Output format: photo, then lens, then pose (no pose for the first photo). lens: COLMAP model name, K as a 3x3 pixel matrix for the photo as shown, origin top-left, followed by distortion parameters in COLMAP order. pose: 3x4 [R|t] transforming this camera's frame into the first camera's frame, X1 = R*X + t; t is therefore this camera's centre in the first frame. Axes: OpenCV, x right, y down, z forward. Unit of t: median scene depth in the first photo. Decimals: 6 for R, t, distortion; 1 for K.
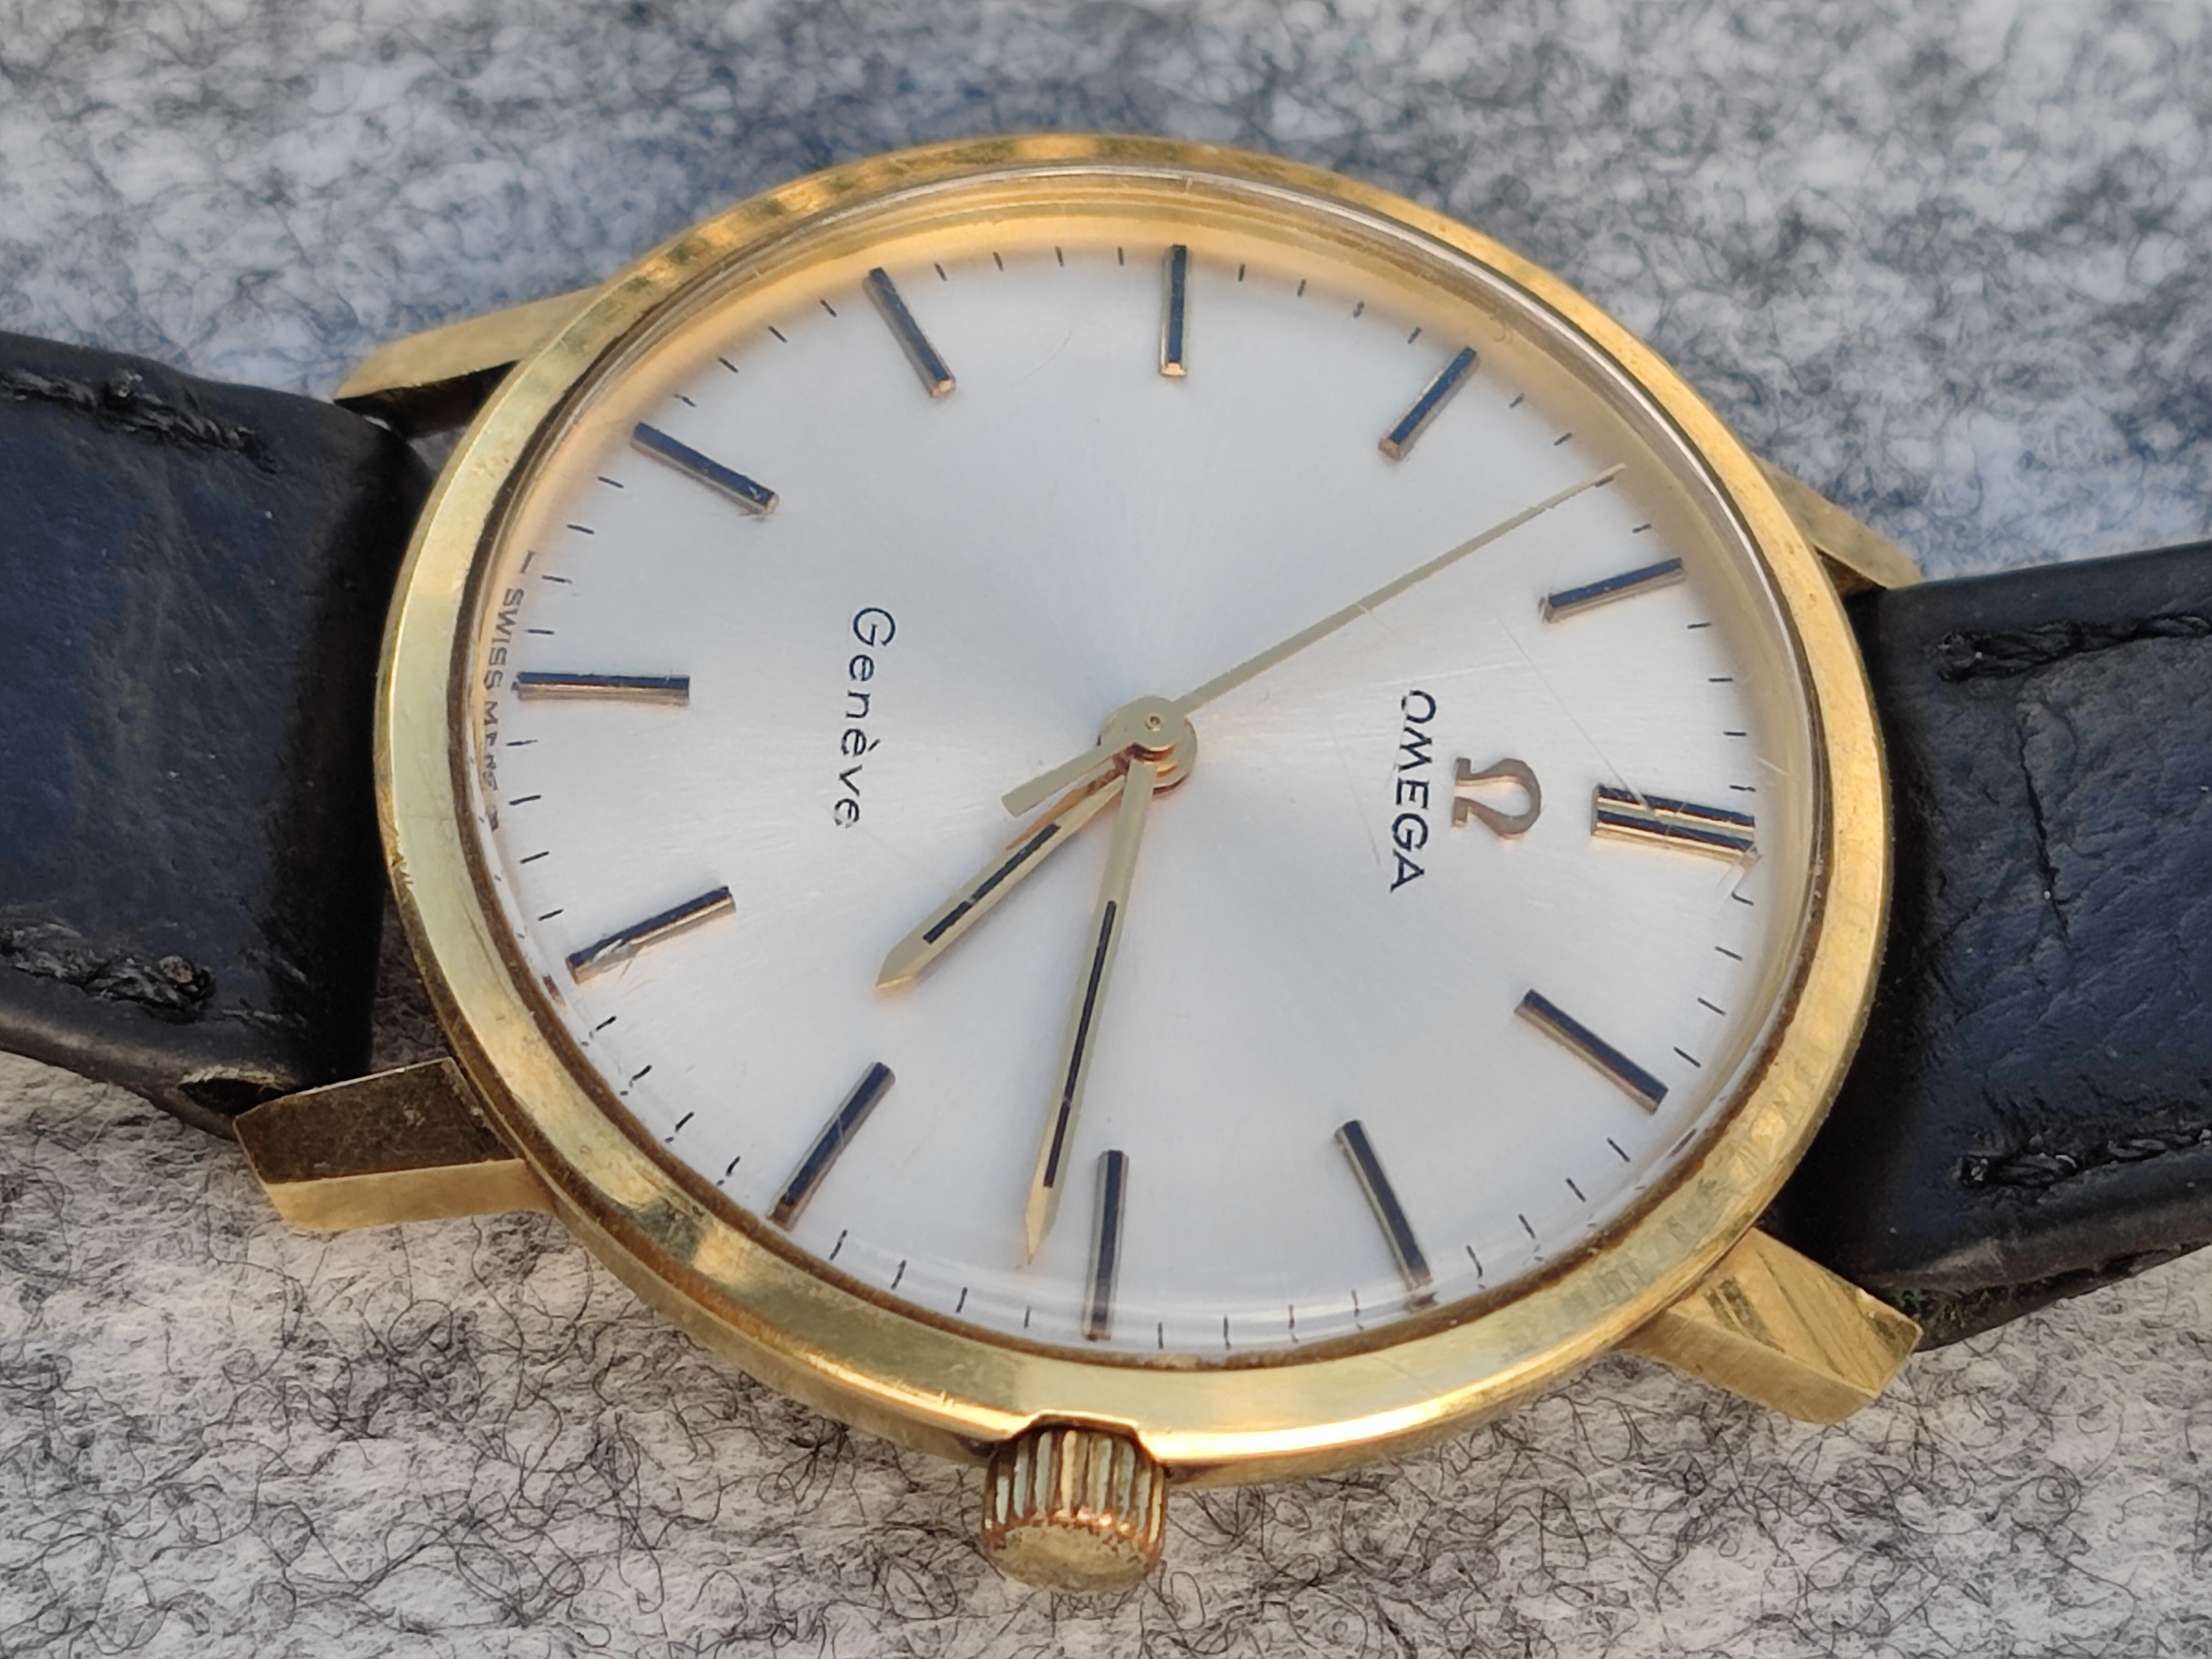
lens RADIAL K [[1619.7, 0, 1163.5], [0, 1619.7, 828.6], [0, 0, 1]] dist [0.023414, -0.000691]
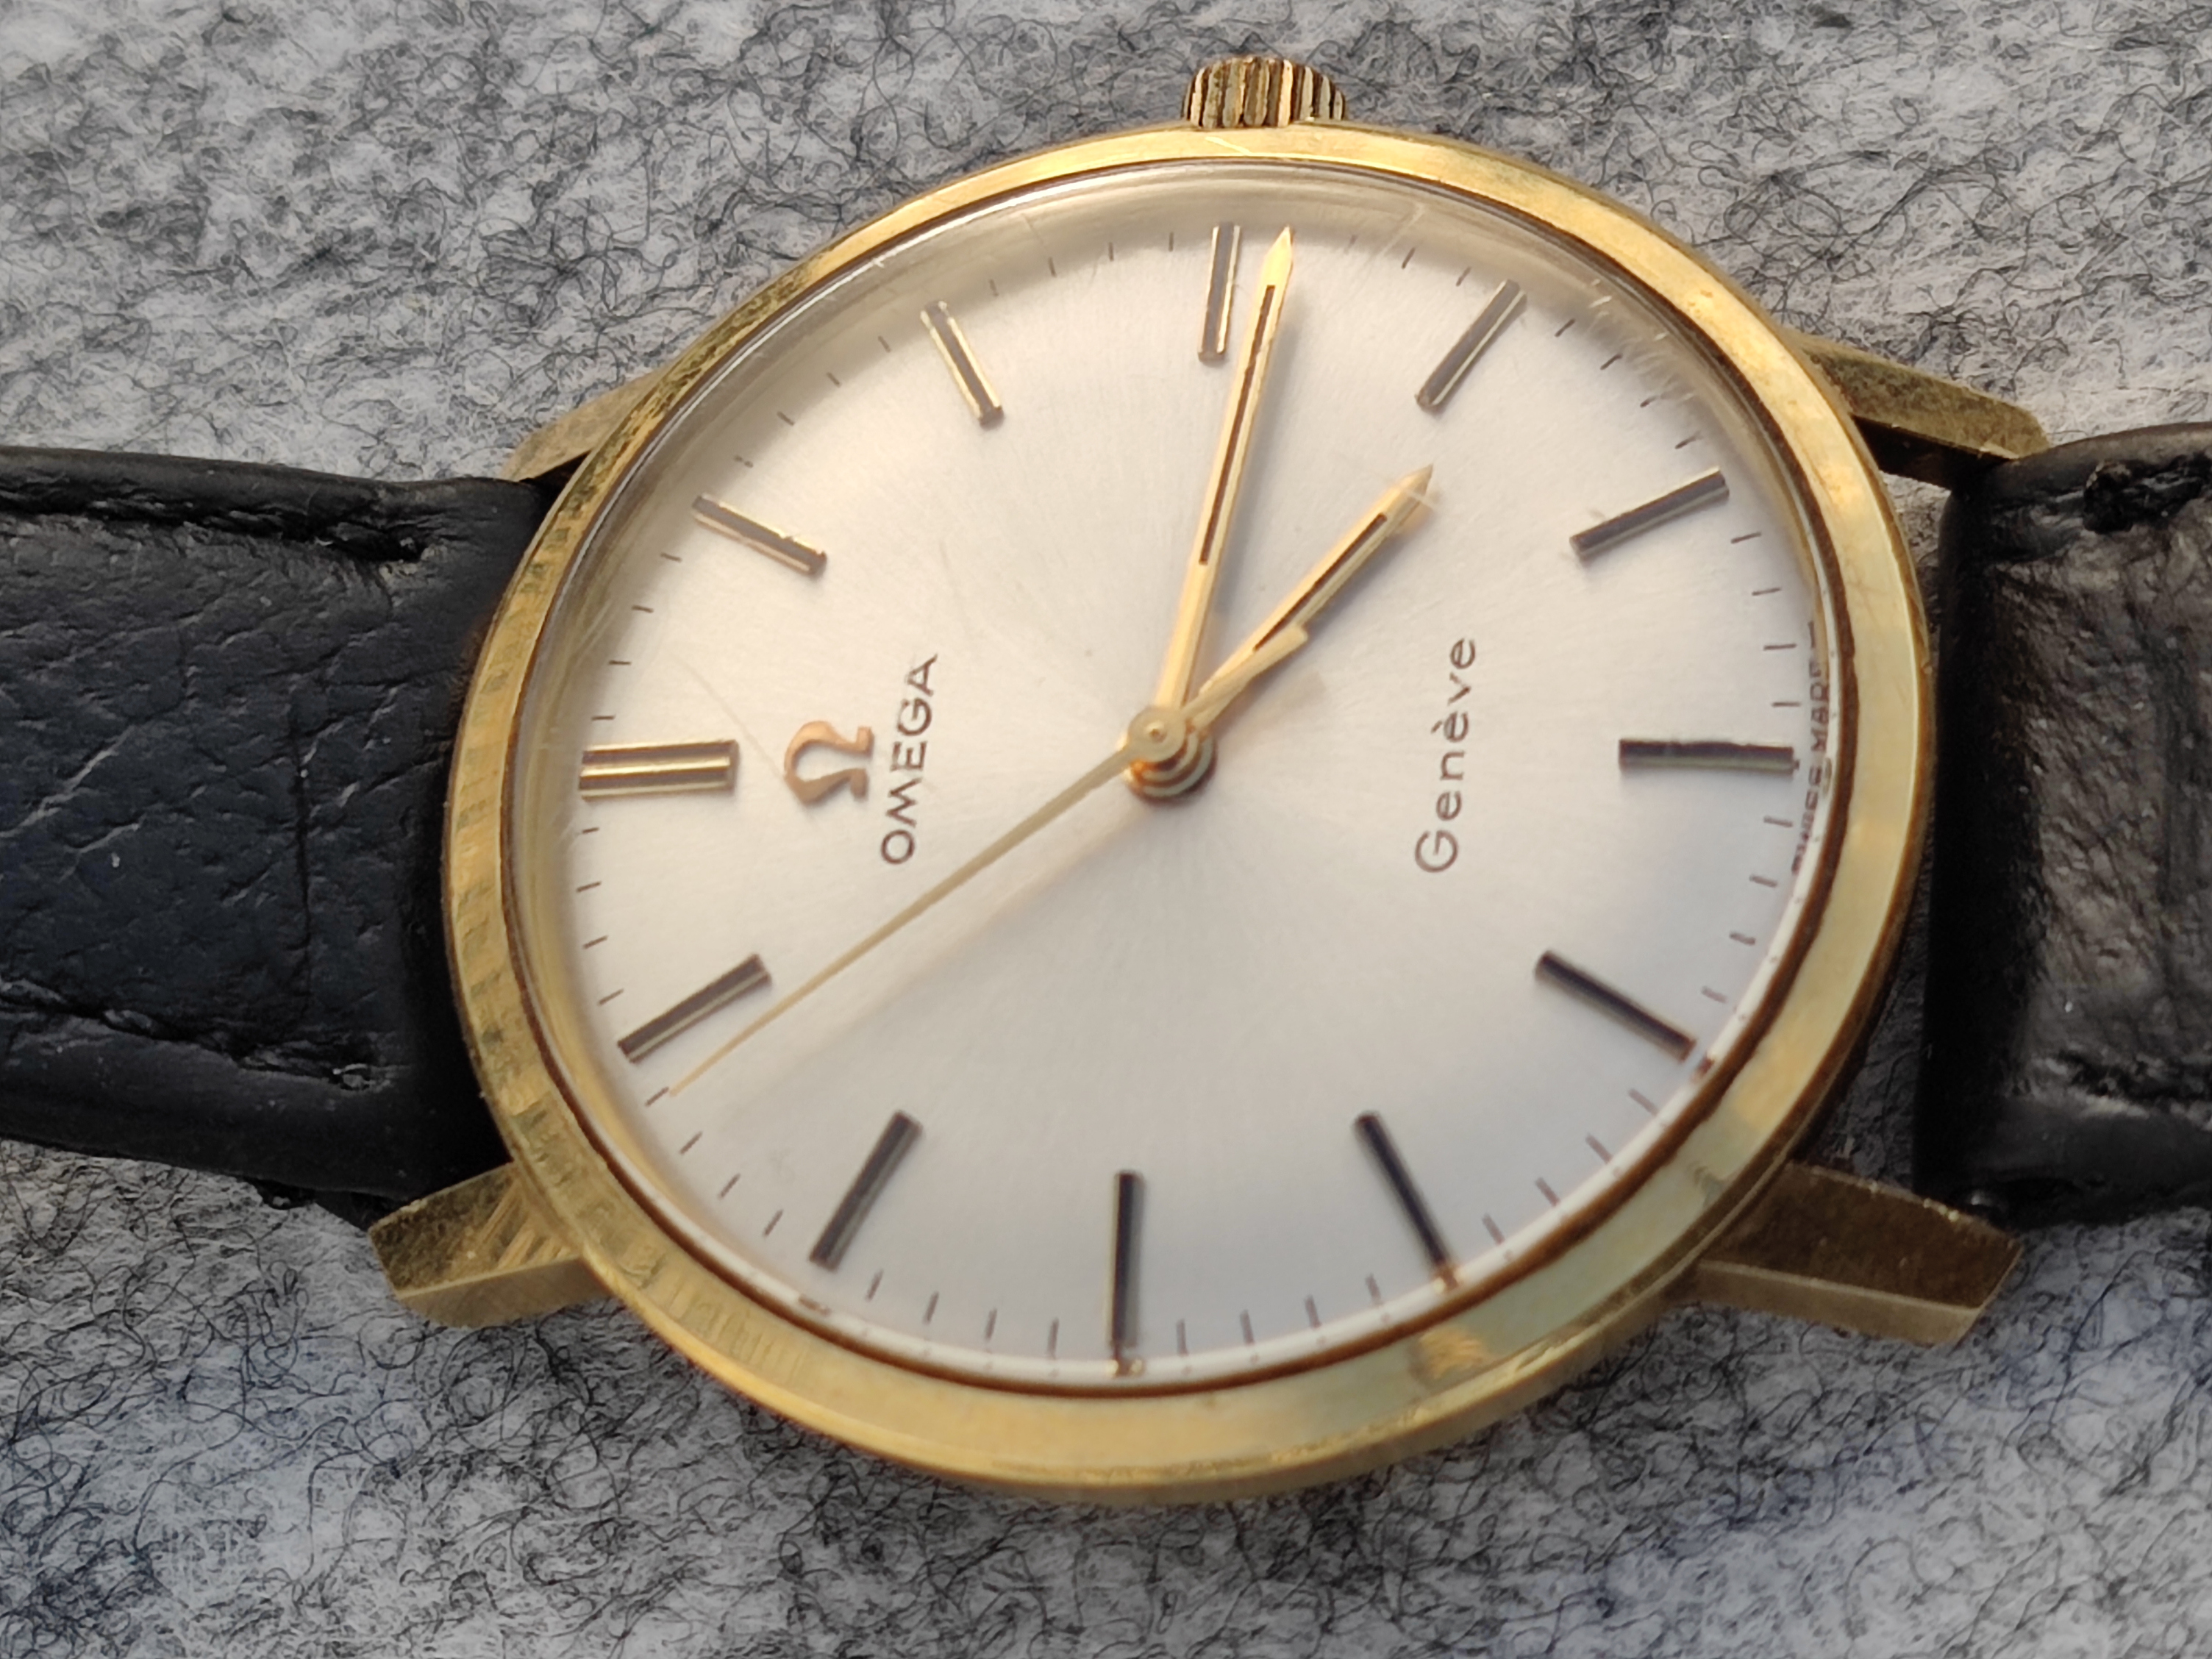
lens RADIAL K [[1619.7, 0, 1163.5], [0, 1619.7, 828.6], [0, 0, 1]] dist [0.023414, -0.000691]
pose [[-0.999258, -0.032154, 0.021182, -0.021791], [0.035795, -0.978451, 0.203351, -0.212060], [0.014187, 0.203958, 0.978877, 0.018627]]
